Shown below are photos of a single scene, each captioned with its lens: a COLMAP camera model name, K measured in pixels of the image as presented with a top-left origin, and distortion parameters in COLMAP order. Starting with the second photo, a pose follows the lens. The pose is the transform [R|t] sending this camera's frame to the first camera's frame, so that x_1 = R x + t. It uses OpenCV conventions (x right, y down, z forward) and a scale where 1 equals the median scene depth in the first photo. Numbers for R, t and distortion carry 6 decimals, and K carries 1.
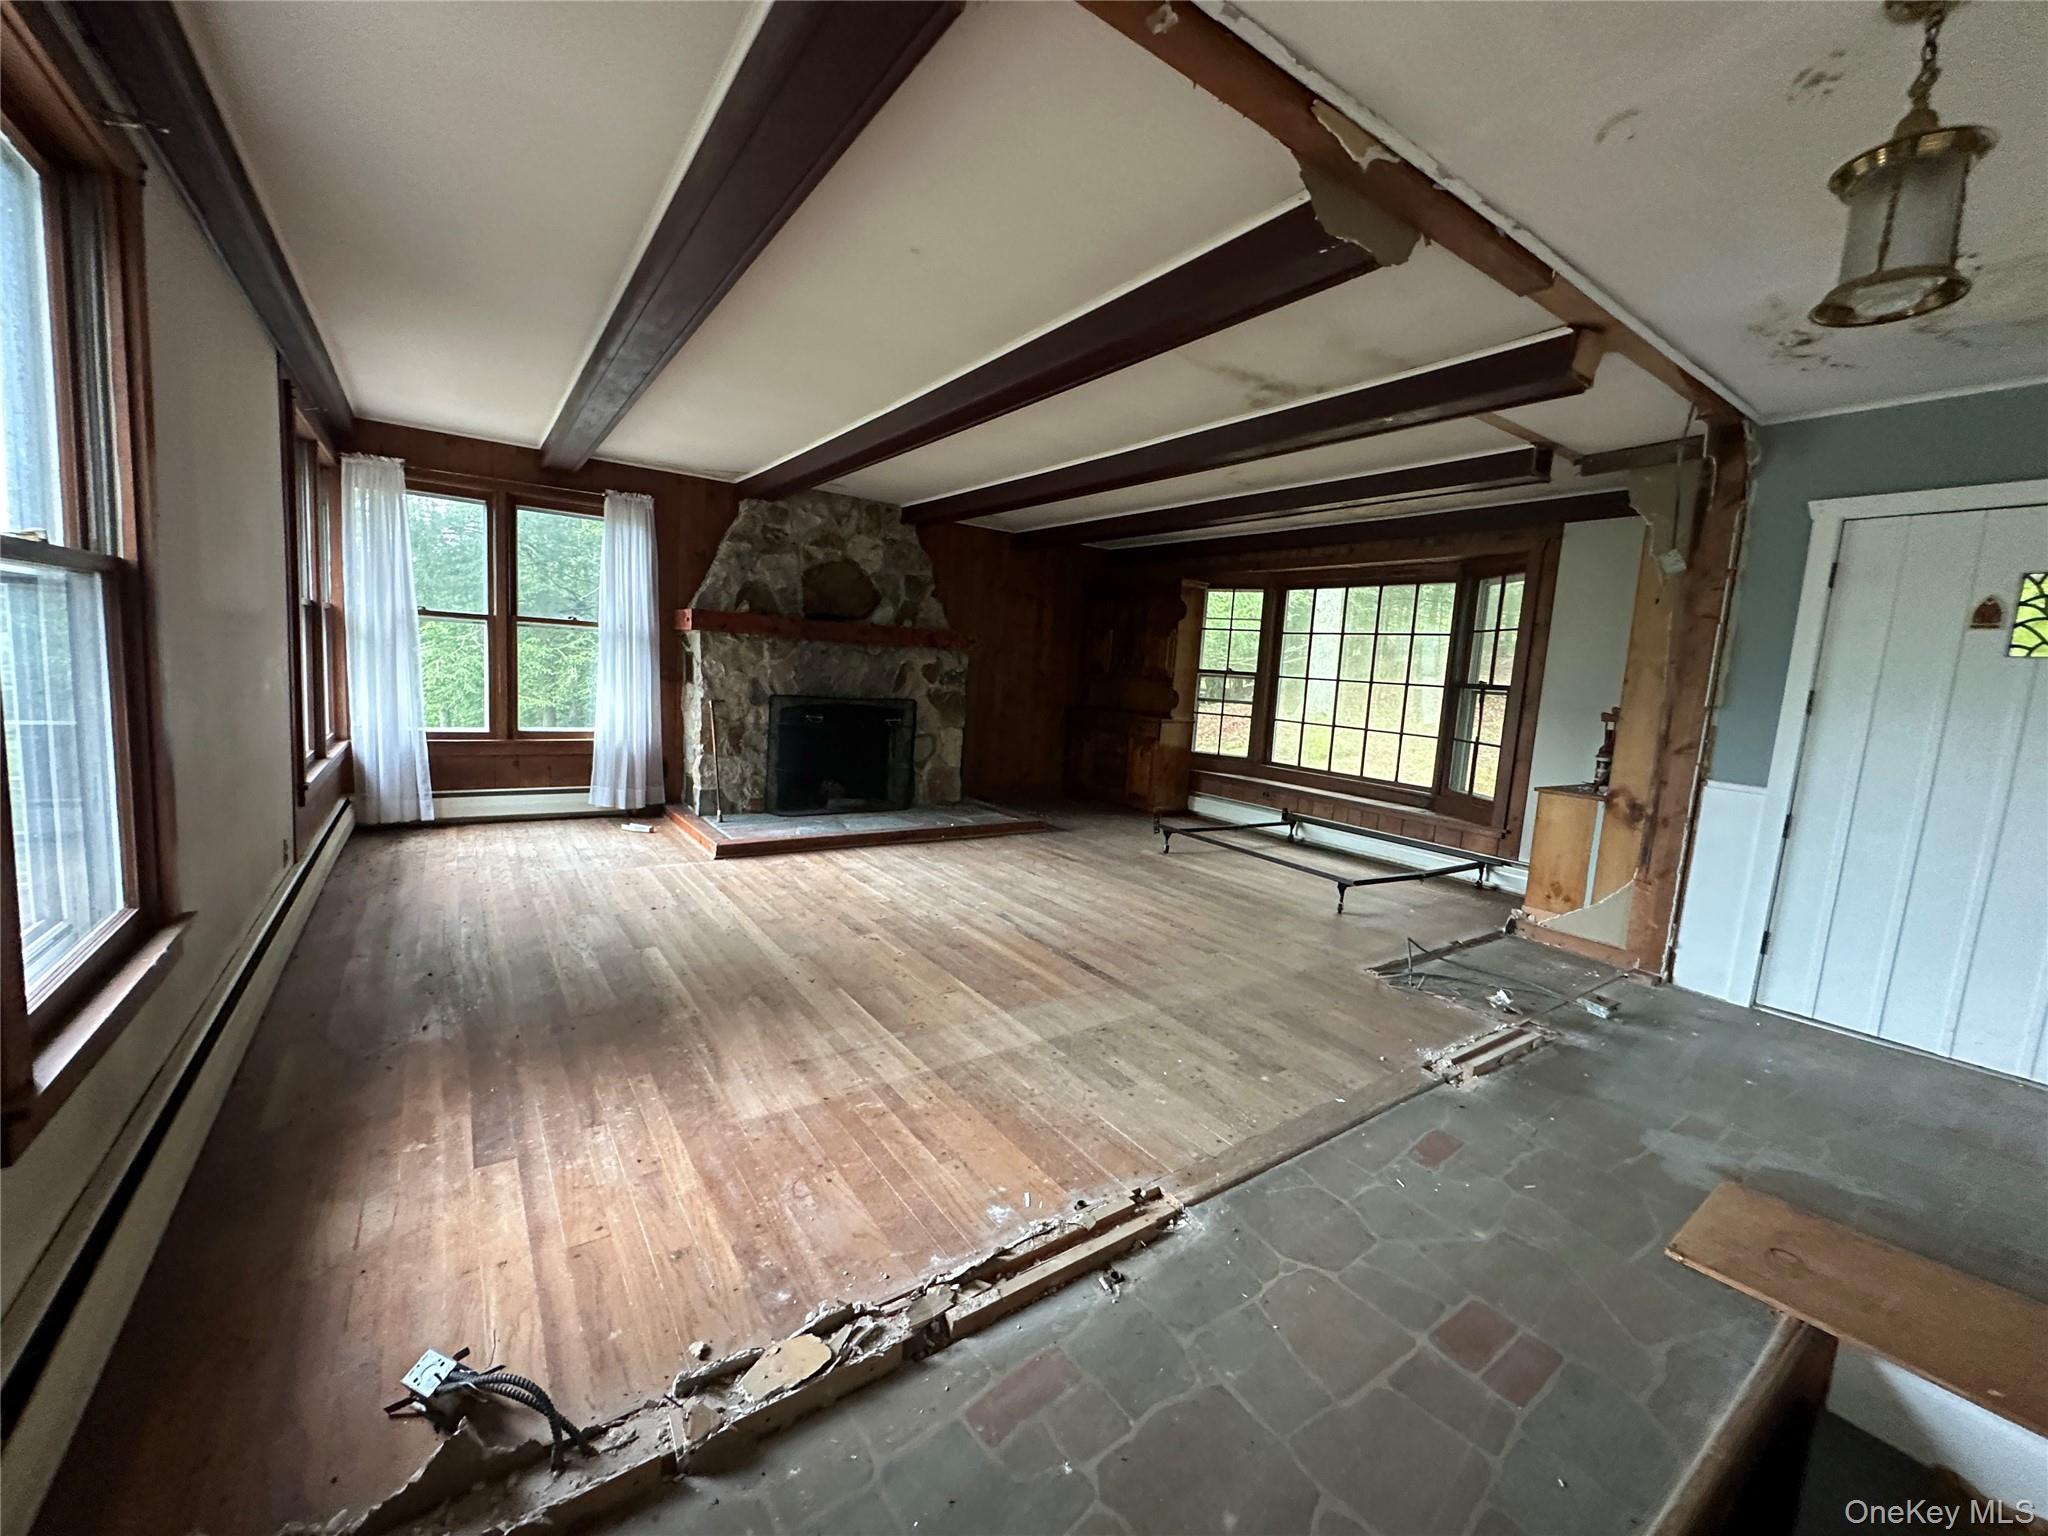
lens RADIAL K [[813.5, 0, 1025.5], [0, 813.5, 767.1], [0, 0, 1]] dist [-0.005605, 0.001315]
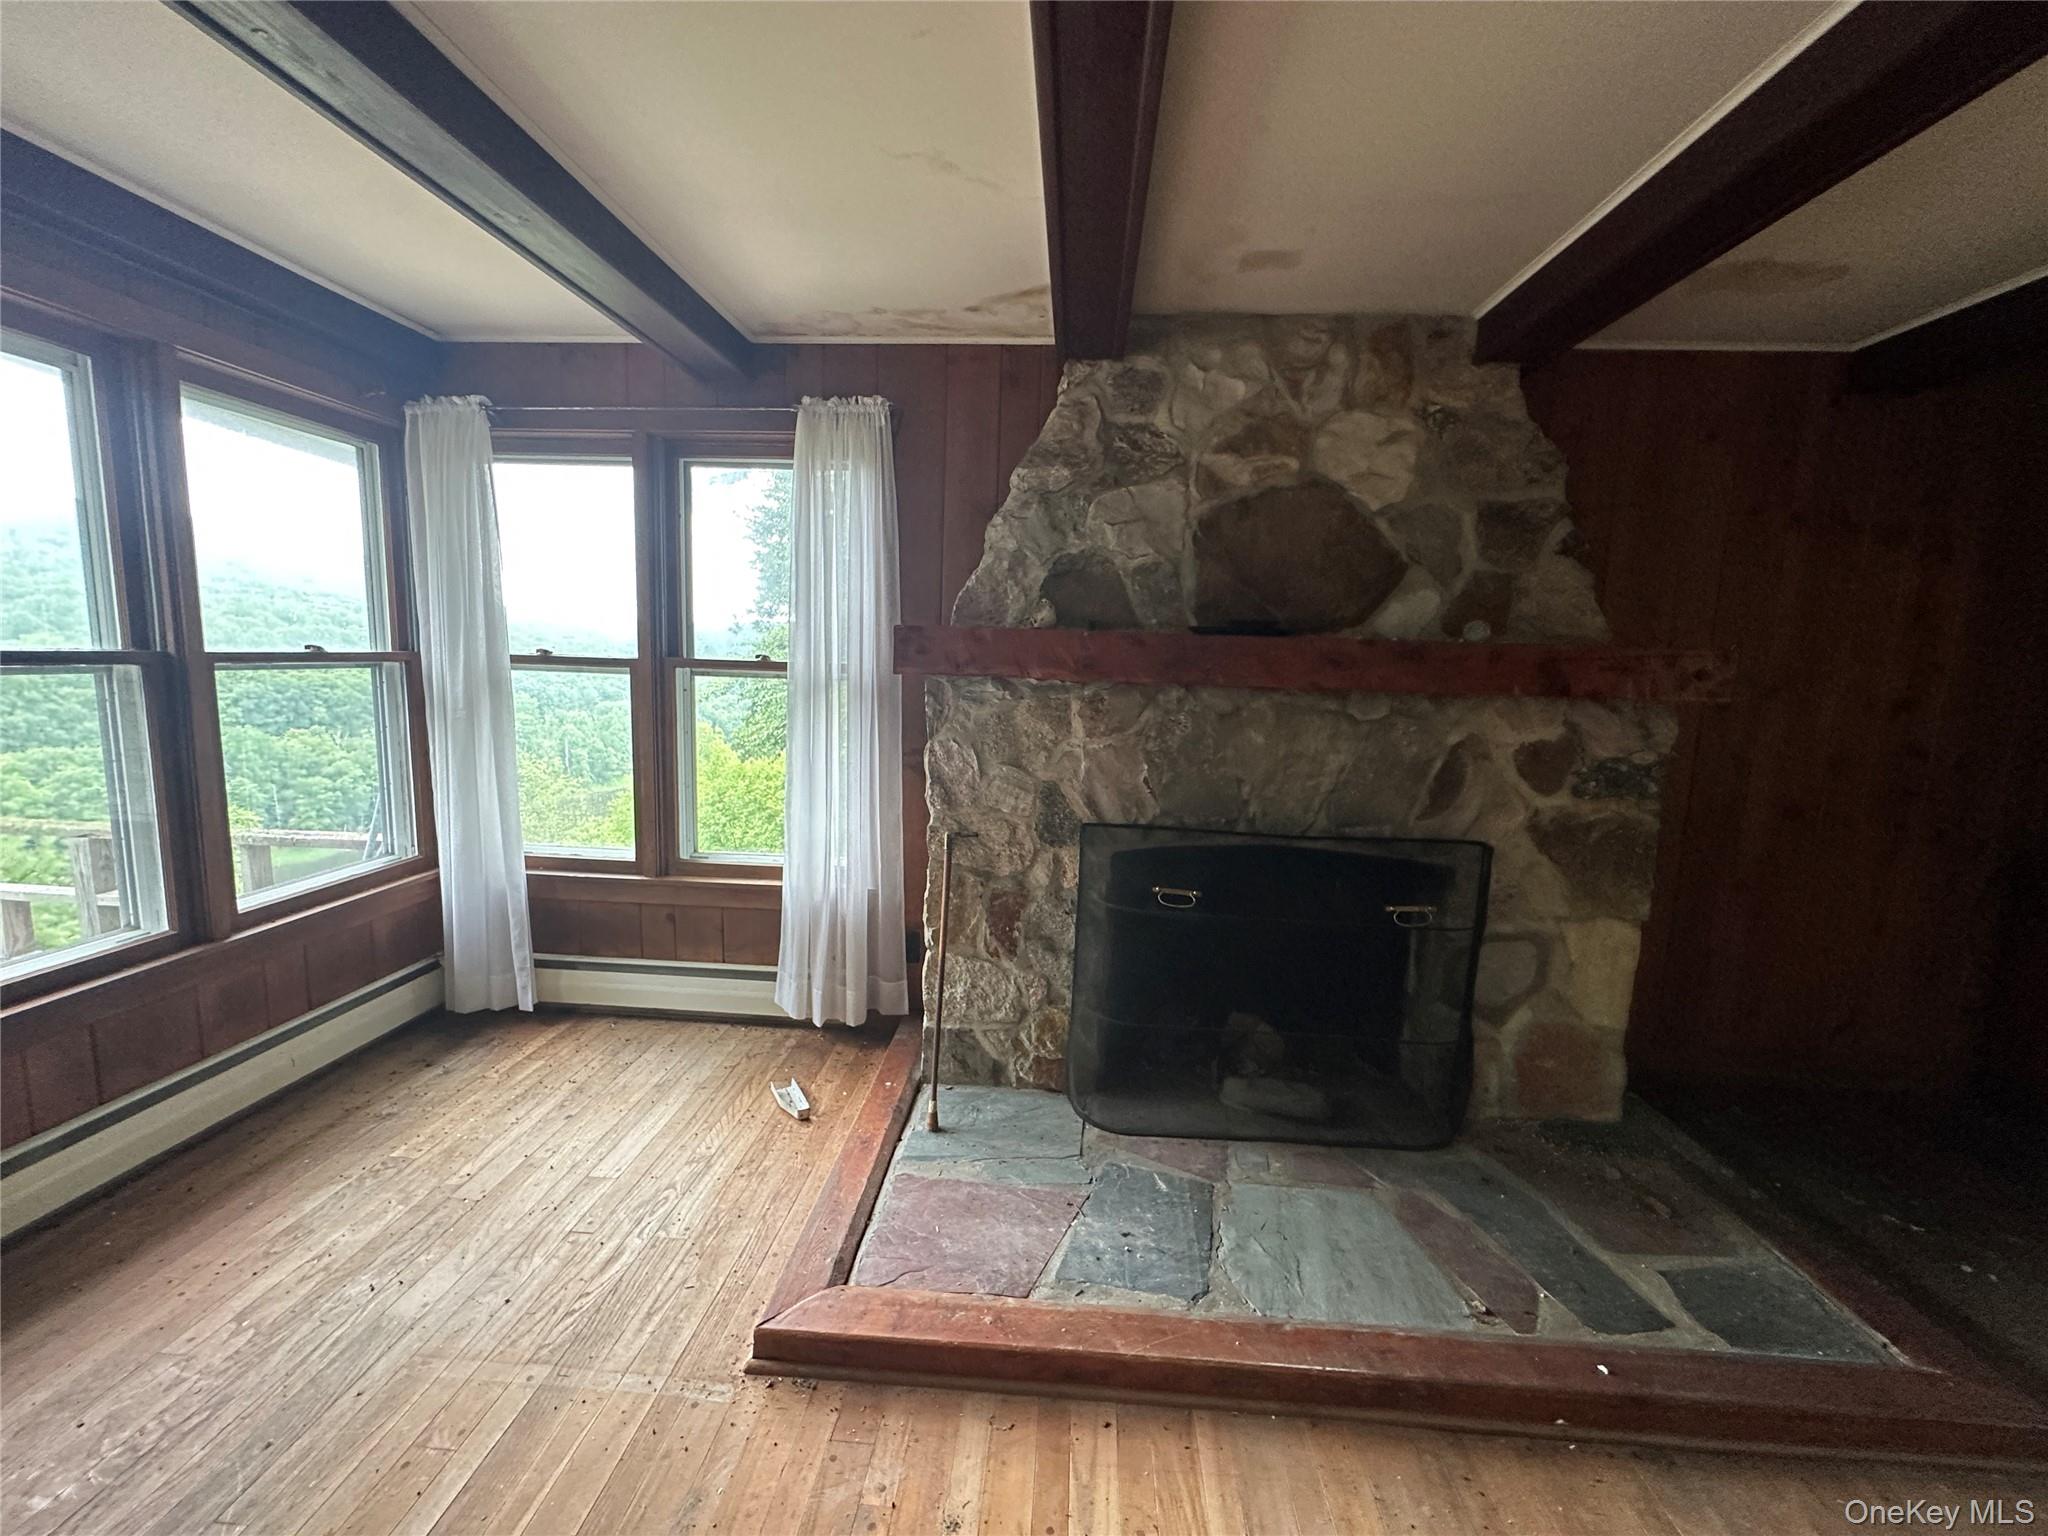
lens RADIAL K [[813.5, 0, 1025.5], [0, 813.5, 767.1], [0, 0, 1]] dist [-0.005605, 0.001315]
pose [[0.777247, 0.046663, -0.627463, -0.074297], [-0.060935, 0.998141, -0.001251, -0.107481], [0.626239, 0.039207, 0.778645, 0.617584]]
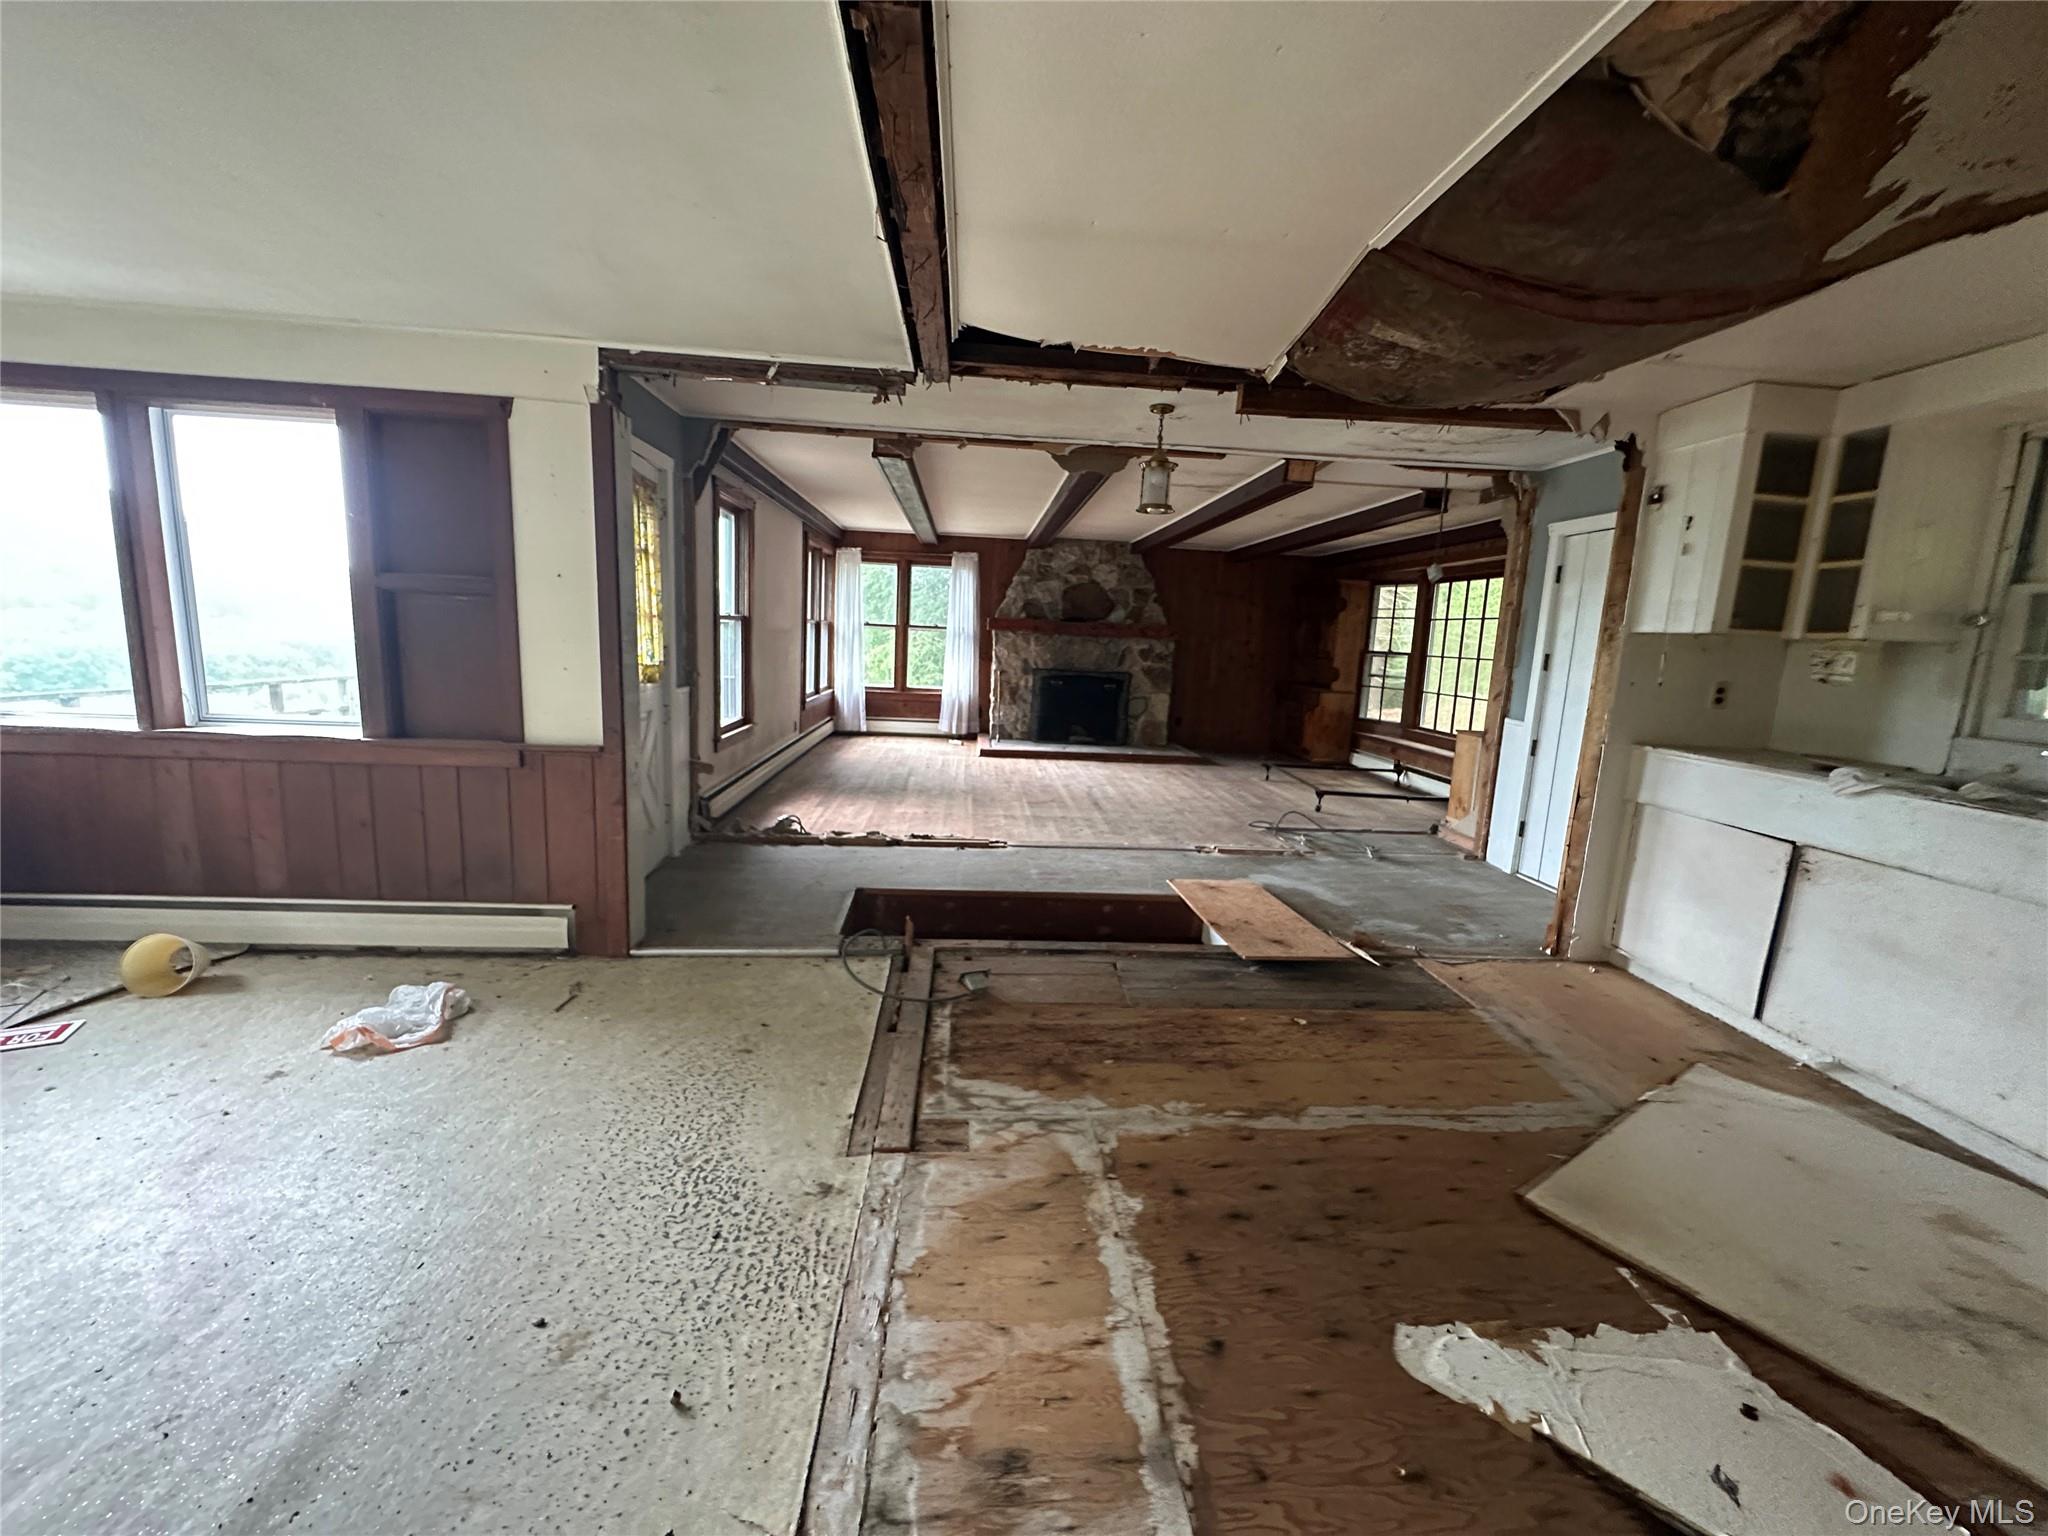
lens RADIAL K [[813.5, 0, 1025.5], [0, 813.5, 767.1], [0, 0, 1]] dist [-0.005605, 0.001315]
pose [[0.857187, 0.060942, -0.511387, 0.486619], [-0.057485, 0.998091, 0.022586, 0.068915], [0.511787, 0.010036, 0.859054, -0.385587]]
